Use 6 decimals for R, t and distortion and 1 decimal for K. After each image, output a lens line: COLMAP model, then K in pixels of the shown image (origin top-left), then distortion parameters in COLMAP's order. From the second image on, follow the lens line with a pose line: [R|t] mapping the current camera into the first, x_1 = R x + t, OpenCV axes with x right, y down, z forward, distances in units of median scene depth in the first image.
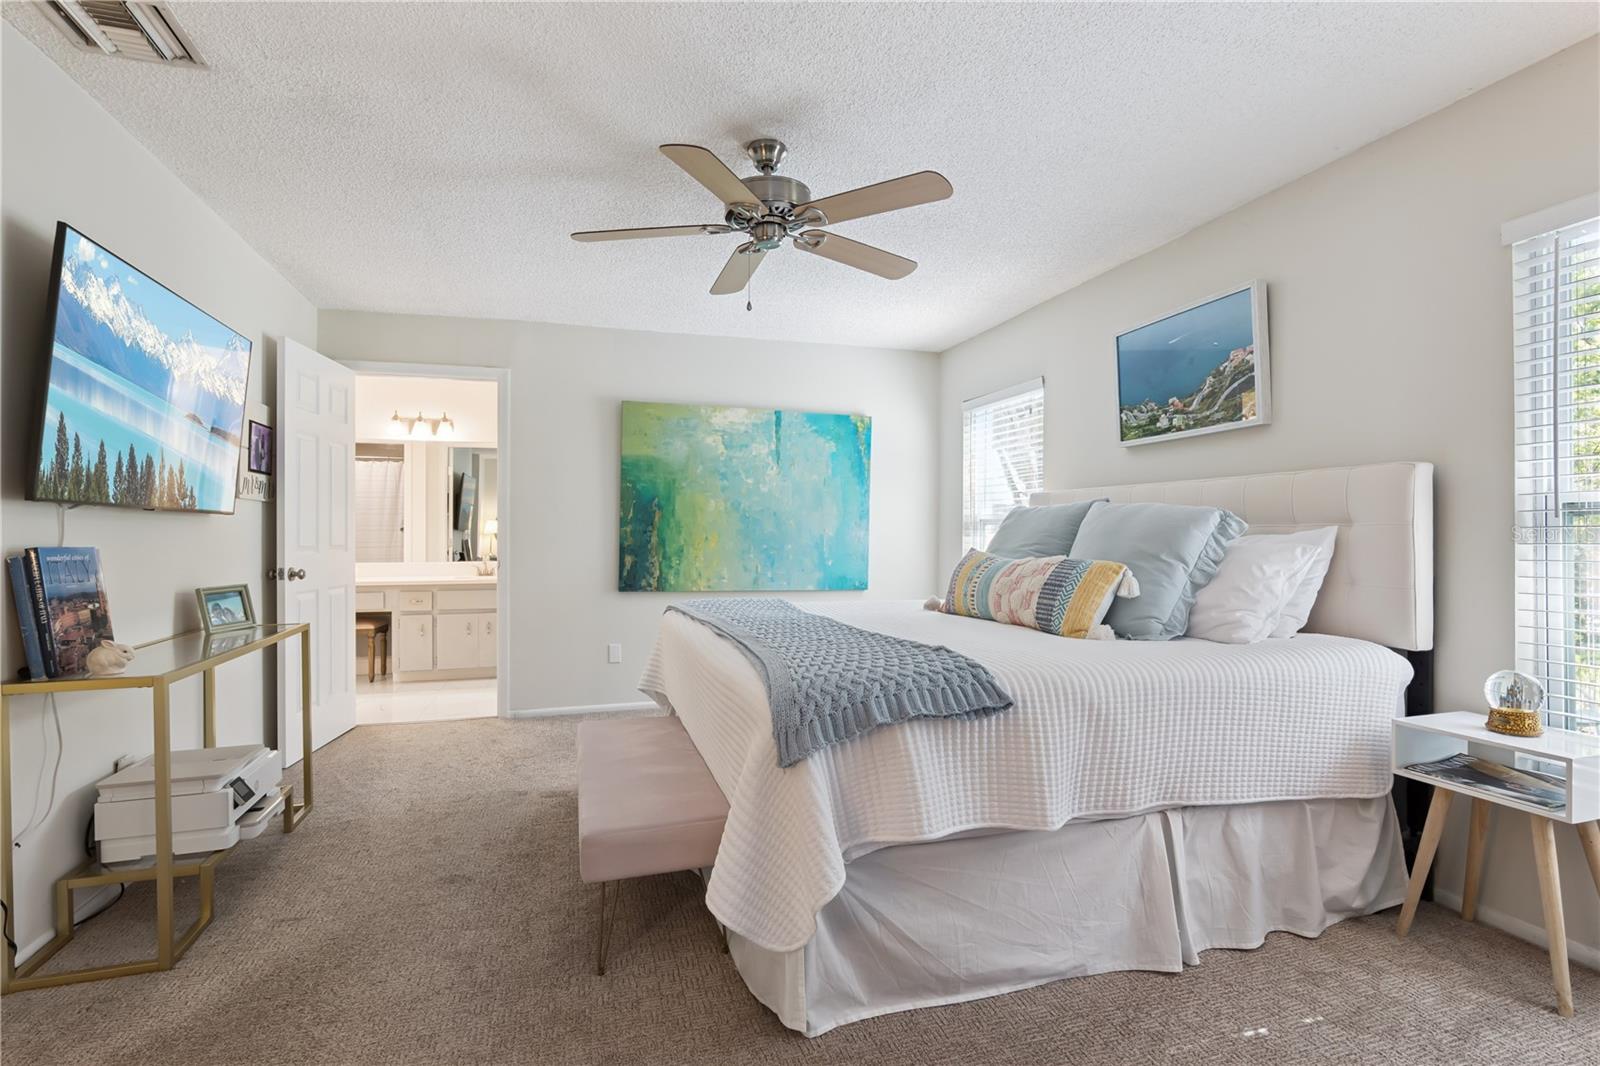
lens RADIAL K [[771.0, 0, 797.4], [0, 771.0, 526.4], [0, 0, 1]] dist [-0.013933, 0.000240]
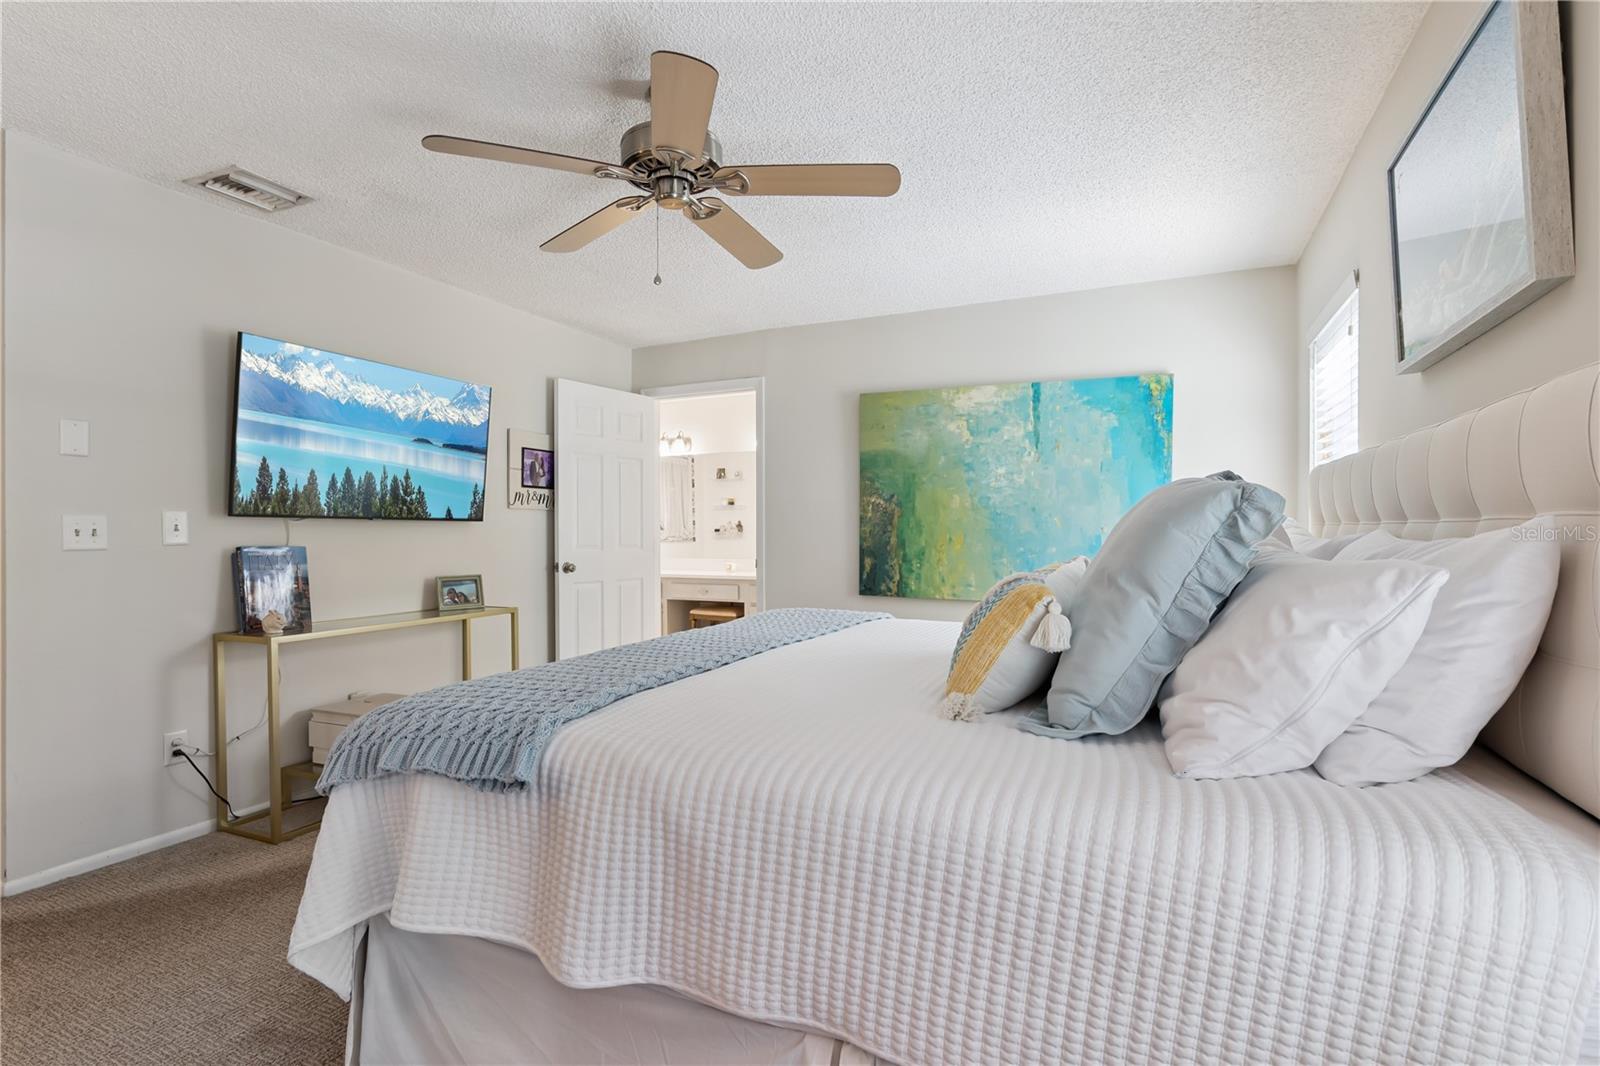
lens RADIAL K [[771.0, 0, 797.4], [0, 771.0, 526.4], [0, 0, 1]] dist [-0.013933, 0.000240]
pose [[0.747227, -0.008242, -0.664517, 0.340733], [0.009662, 0.999952, -0.001537, 0.000524], [0.664498, -0.005272, 0.747271, 0.235765]]
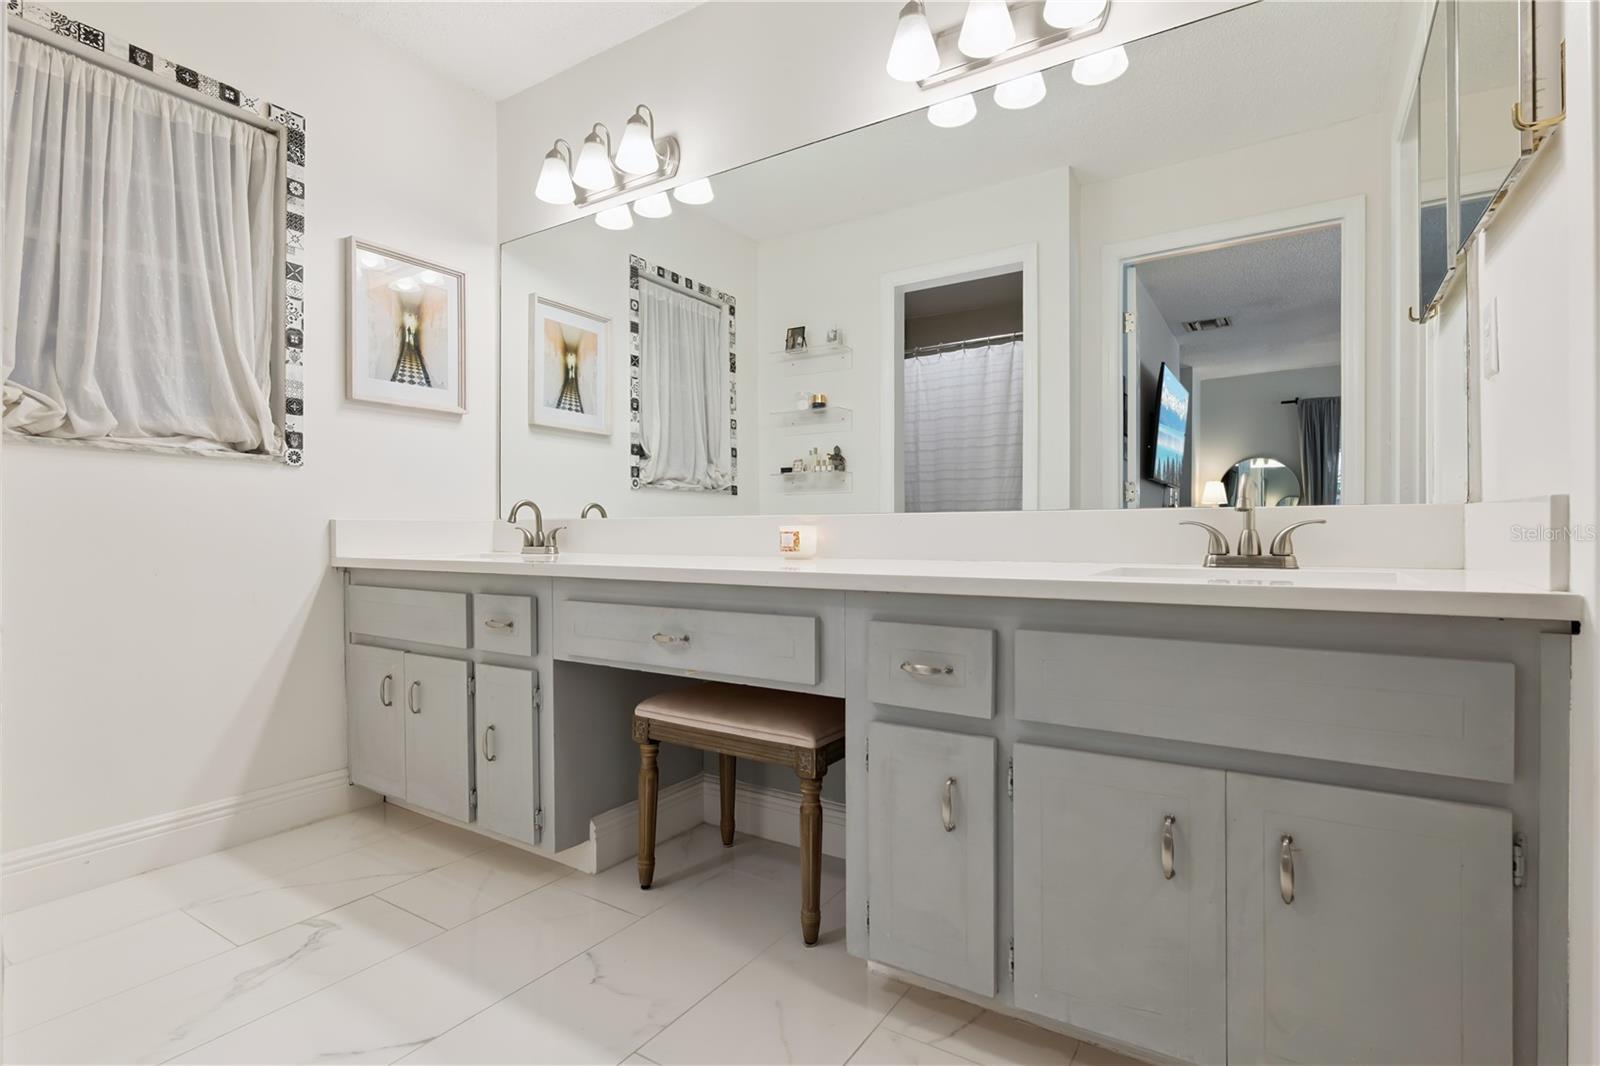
lens RADIAL K [[771.0, 0, 797.4], [0, 771.0, 526.4], [0, 0, 1]] dist [-0.013933, 0.000240]
pose [[0.652501, -0.006010, -0.757764, -0.415194], [0.004375, 0.999982, -0.004164, 0.067825], [0.757775, -0.000598, 0.652516, 0.973283]]
